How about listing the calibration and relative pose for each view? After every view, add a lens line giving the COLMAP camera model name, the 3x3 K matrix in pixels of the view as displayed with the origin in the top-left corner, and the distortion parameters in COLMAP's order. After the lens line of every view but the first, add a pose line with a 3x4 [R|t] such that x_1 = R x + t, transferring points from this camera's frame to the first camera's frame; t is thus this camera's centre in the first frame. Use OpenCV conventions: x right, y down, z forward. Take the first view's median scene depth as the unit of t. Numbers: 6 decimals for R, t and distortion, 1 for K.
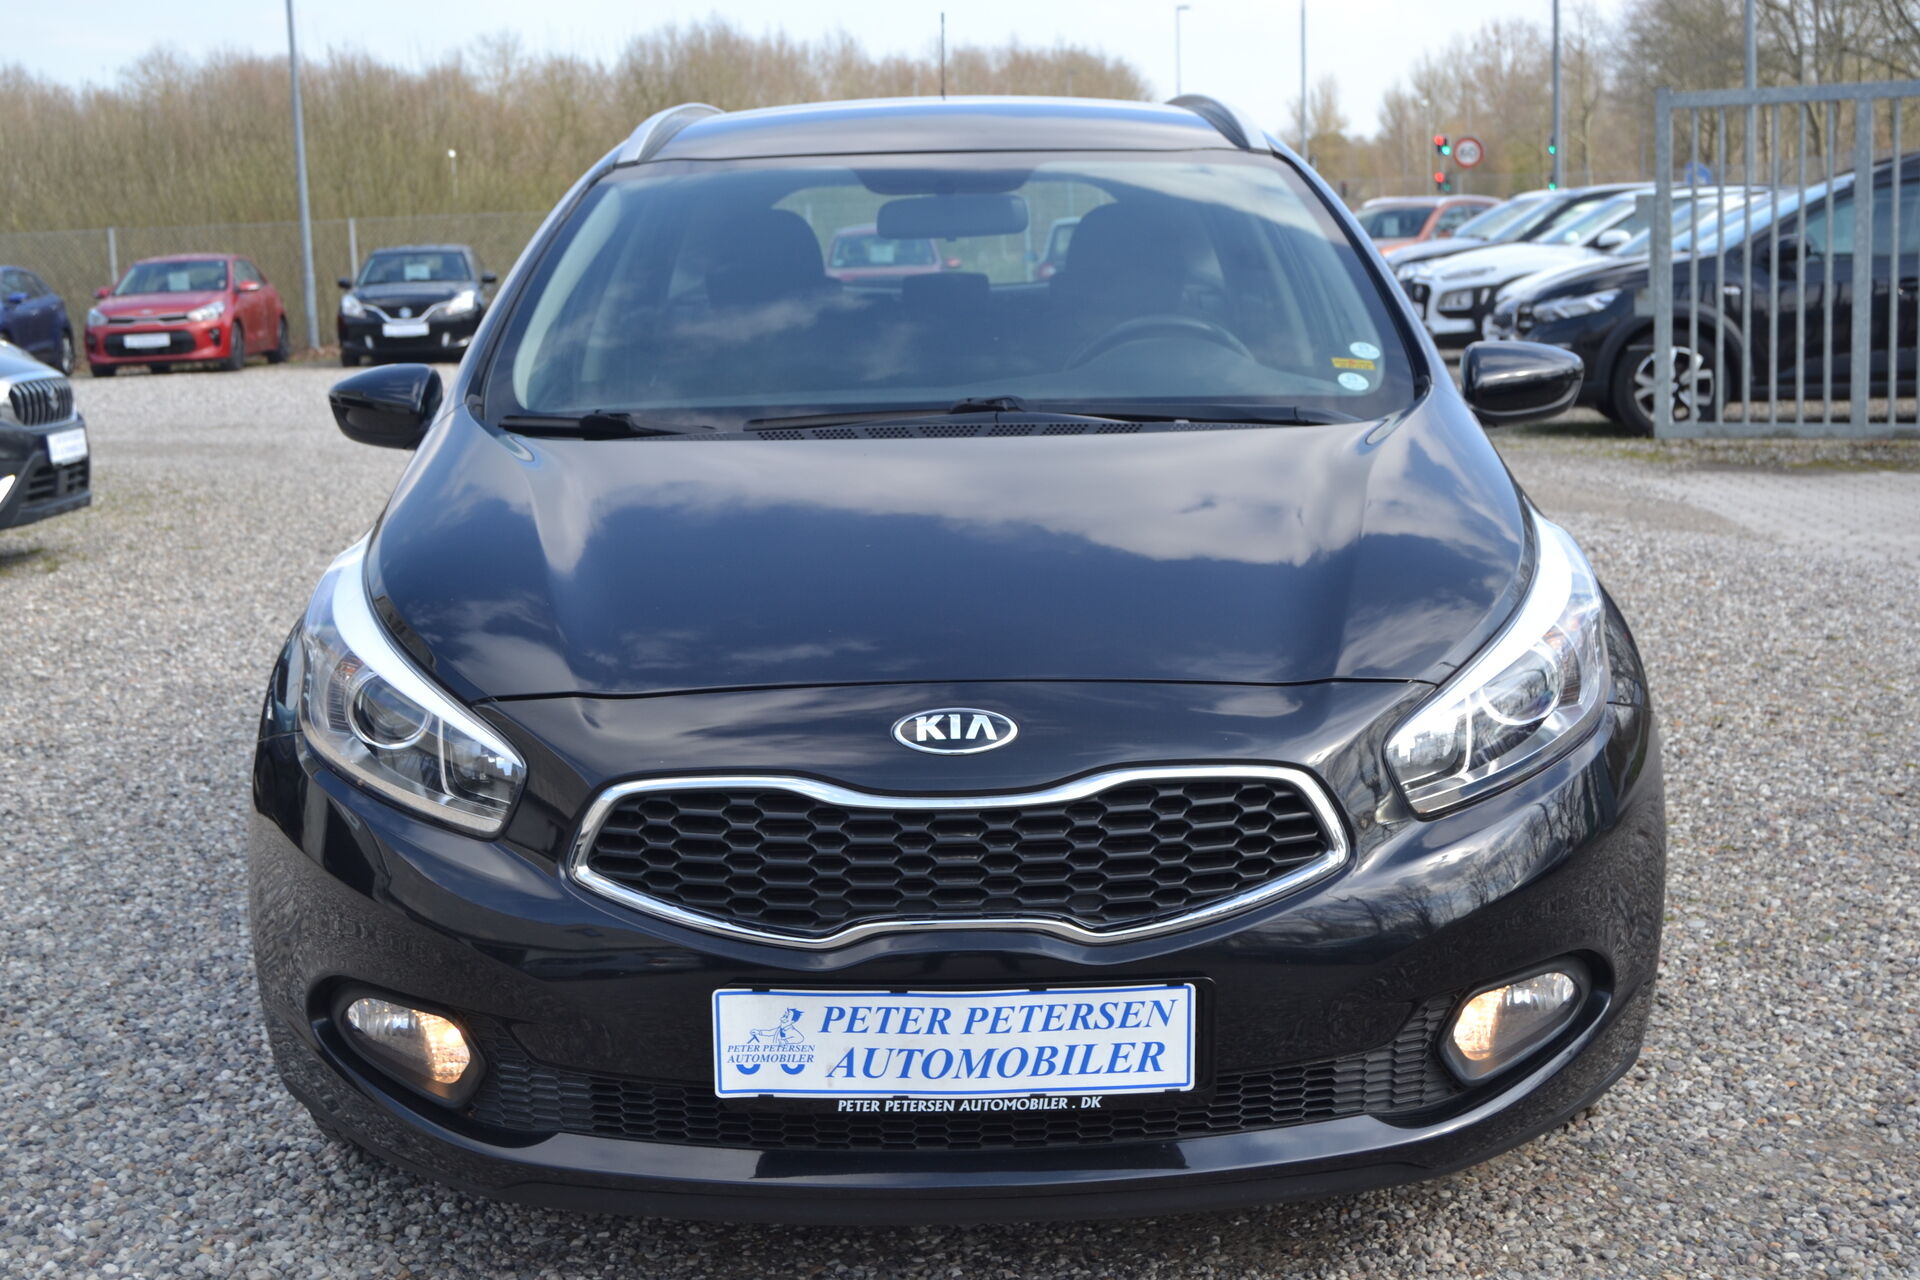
lens RADIAL K [[2504.9, 0, 960.0], [0, 2504.9, 640.0], [0, 0, 1]] dist [-0.014184, -0.035085]
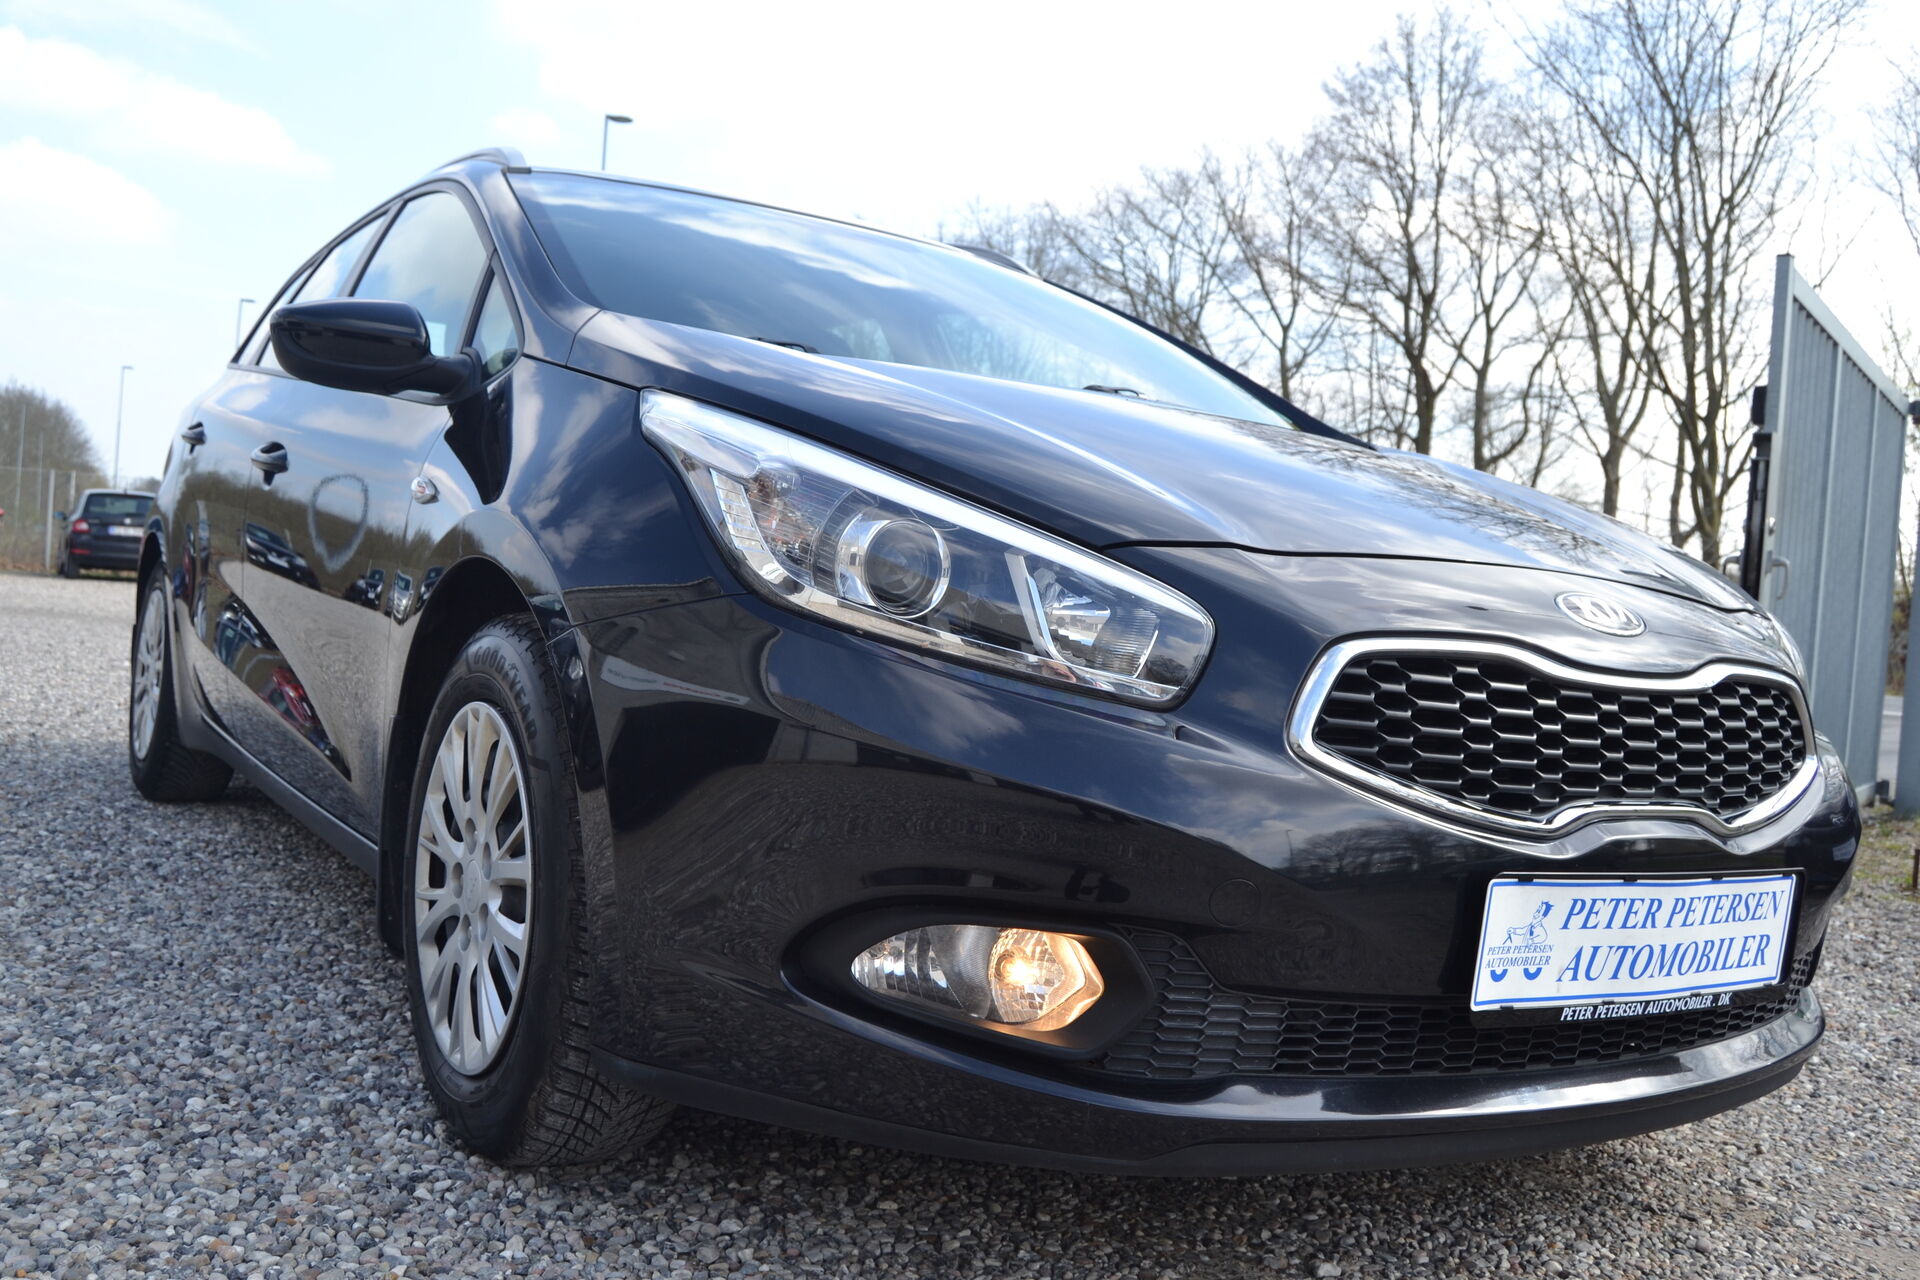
lens RADIAL K [[1702.7, 0, 960.0], [0, 1702.7, 640.0], [0, 0, 1]] dist [-0.074386, 0.025336]
pose [[0.840146, 0.081081, 0.536266, -0.558809], [-0.015643, 0.991974, -0.125473, 0.132495], [-0.542135, 0.097027, 0.834671, 0.605014]]
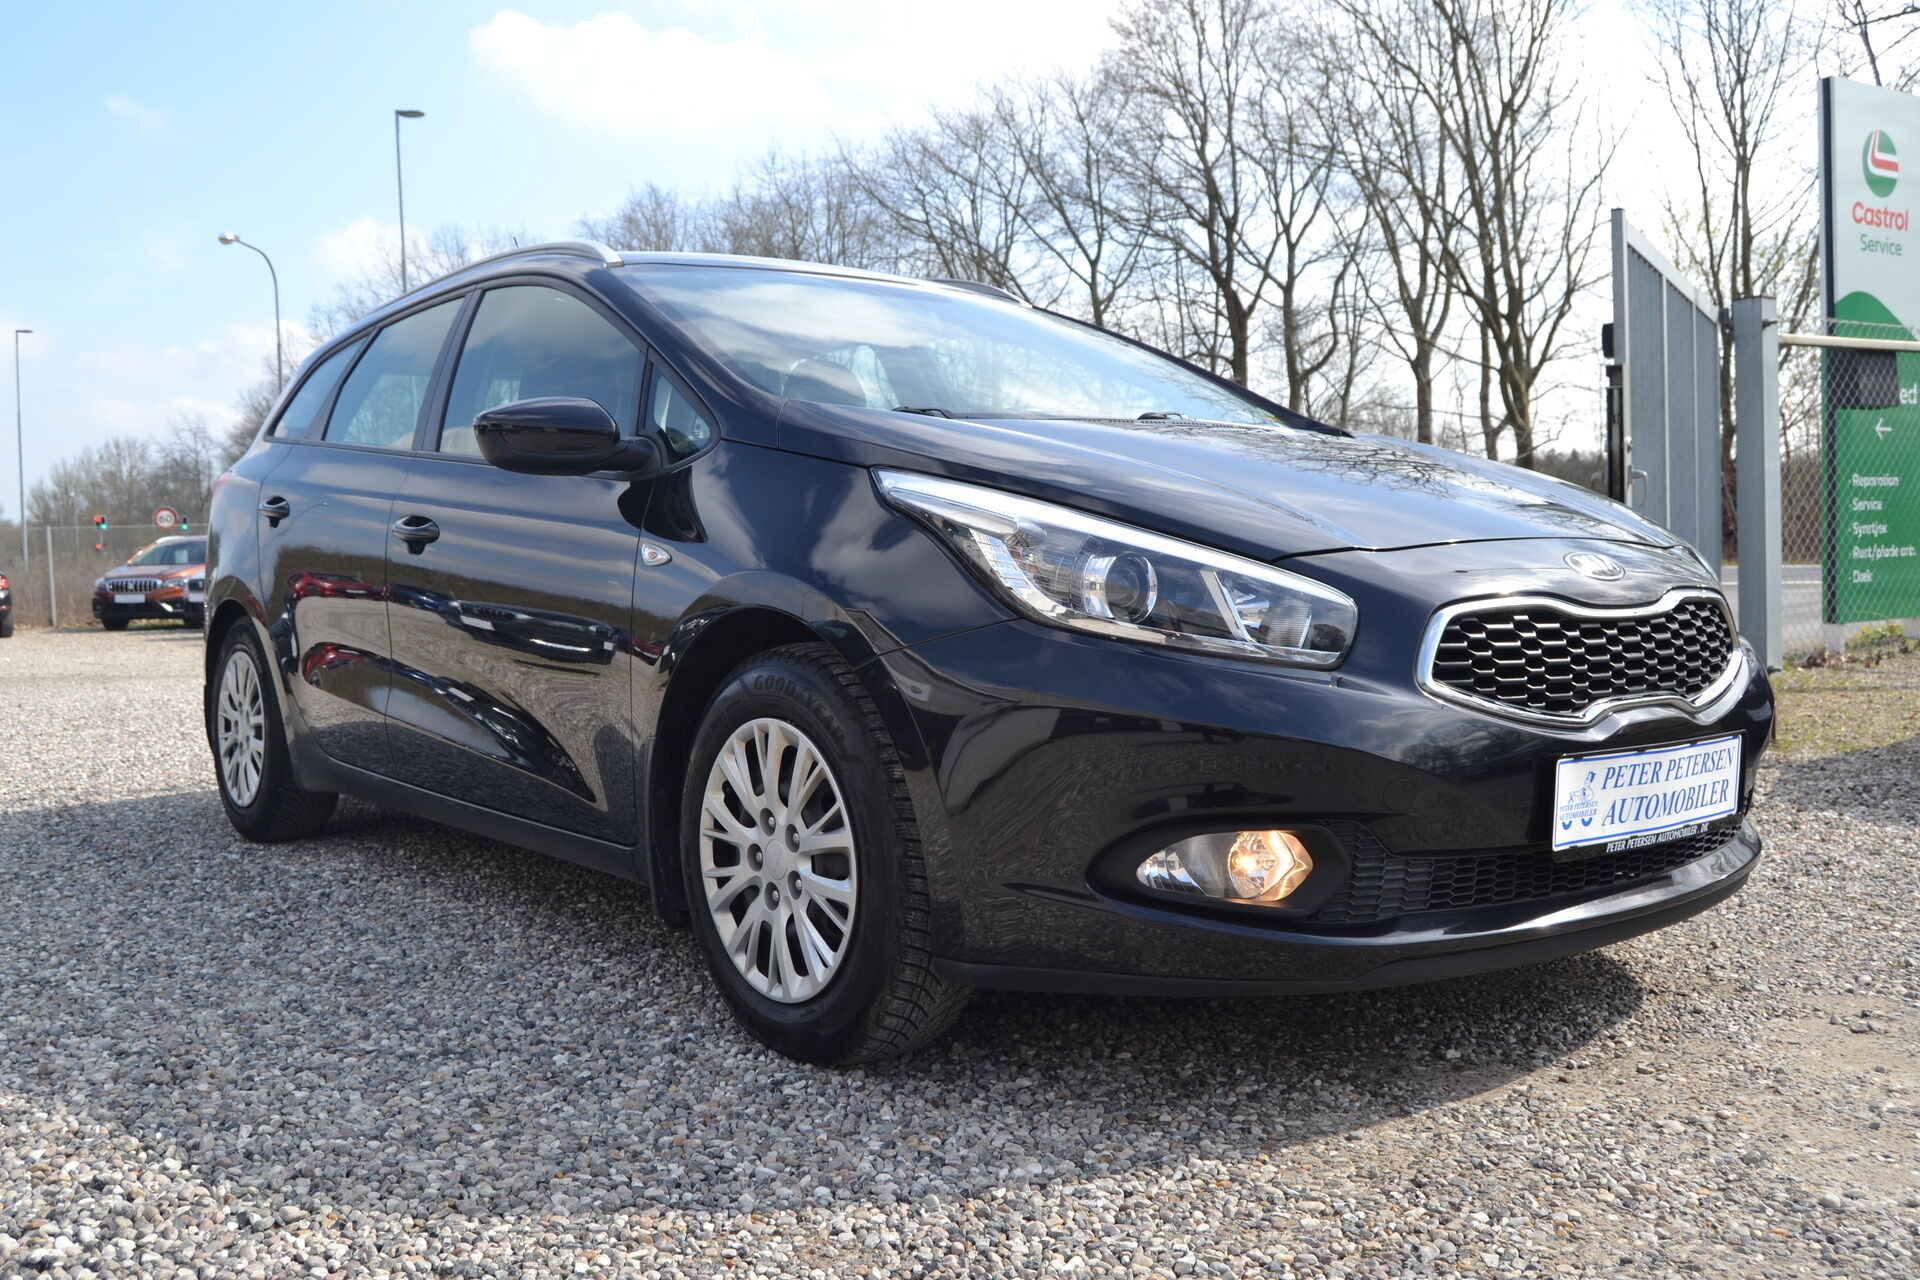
lens RADIAL K [[1717.8, 0, 960.0], [0, 1717.8, 640.0], [0, 0, 1]] dist [-0.073182, 0.014238]
pose [[0.787053, -0.021892, 0.616497, -0.843583], [0.101886, 0.990258, -0.094908, 0.129281], [-0.608414, 0.137510, 0.781616, 0.507146]]
